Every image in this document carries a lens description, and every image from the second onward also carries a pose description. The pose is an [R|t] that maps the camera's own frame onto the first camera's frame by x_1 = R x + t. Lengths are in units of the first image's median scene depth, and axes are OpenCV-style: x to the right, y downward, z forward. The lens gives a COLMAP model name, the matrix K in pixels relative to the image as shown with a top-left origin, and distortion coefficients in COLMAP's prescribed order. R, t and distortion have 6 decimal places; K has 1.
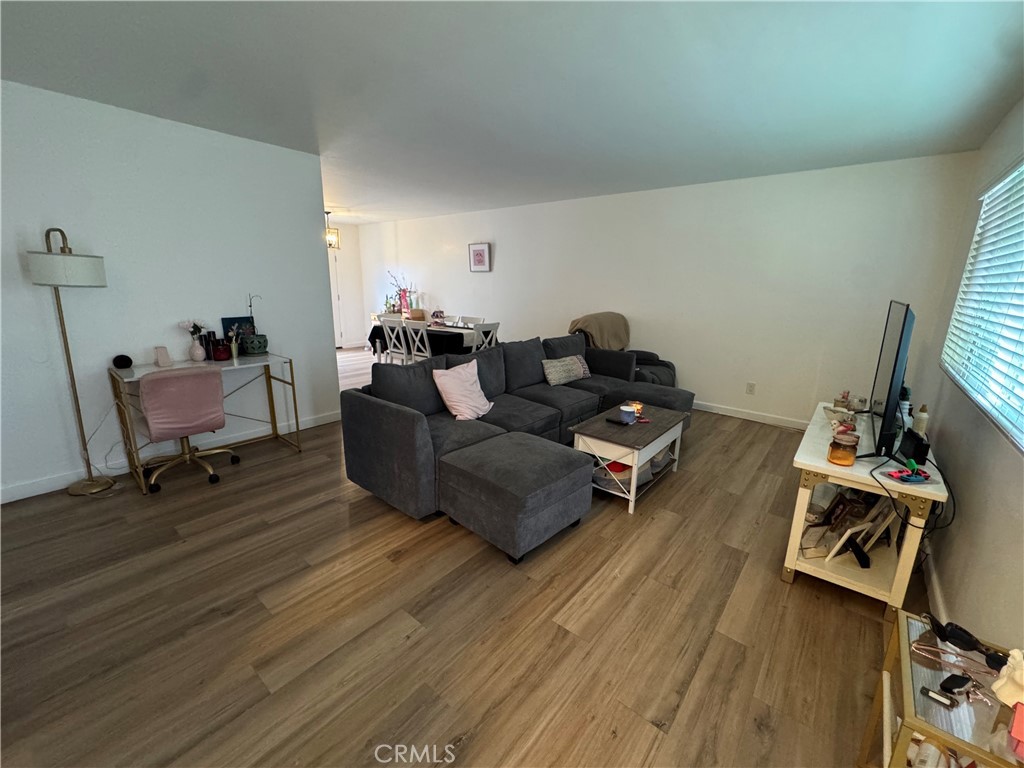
lens RADIAL K [[416.3, 0, 504.4], [0, 416.3, 379.0], [0, 0, 1]] dist [0.001540, 0.000138]
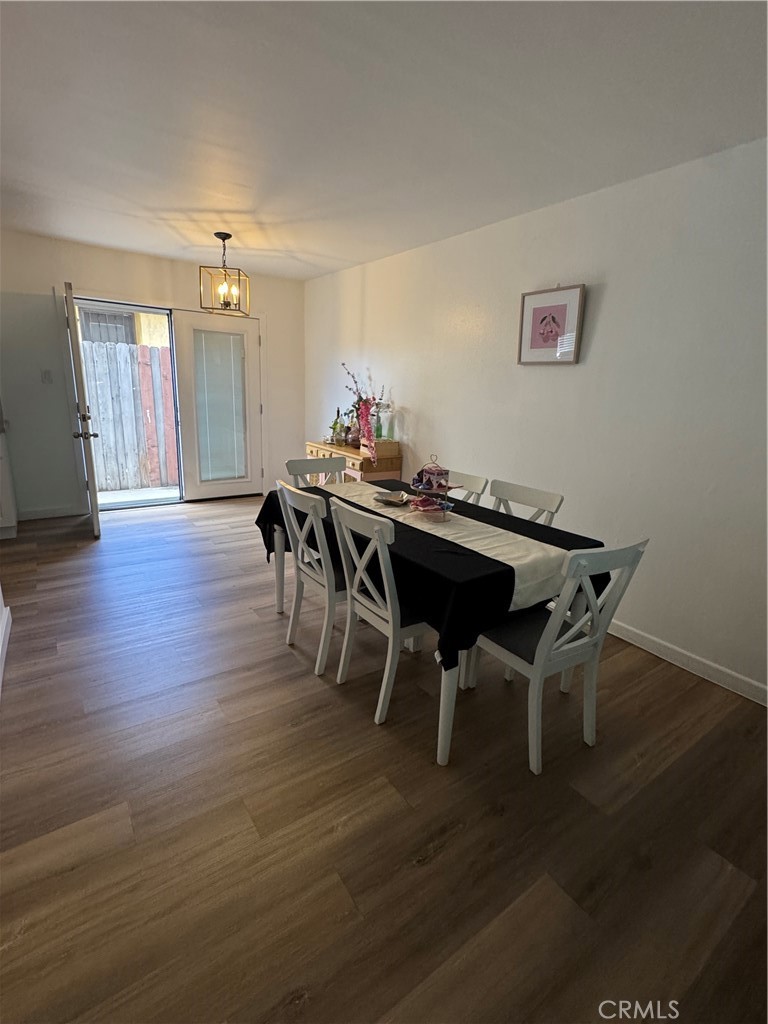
lens RADIAL K [[475.0, 0, 385.5], [0, 475.0, 511.4], [0, 0, 1]] dist [-0.009851, 0.000697]
pose [[0.969210, 0.092418, -0.228236, -0.077773], [-0.087495, 0.995663, 0.031619, -0.102211], [0.230168, -0.010676, 0.973092, 0.451367]]
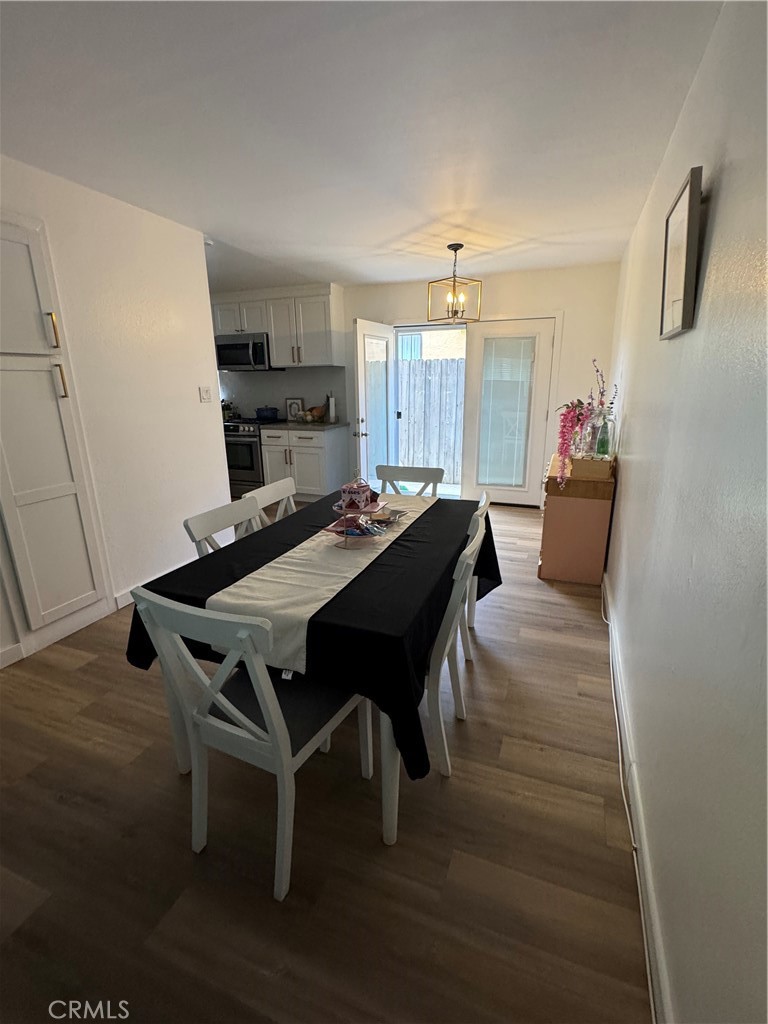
lens RADIAL K [[475.0, 0, 386.2], [0, 475.0, 511.8], [0, 0, 1]] dist [-0.009851, 0.000697]
pose [[0.324030, 0.235885, -0.916167, 0.125408], [-0.206904, 0.962642, 0.174673, -0.157352], [0.923144, 0.132959, 0.360731, 0.679730]]
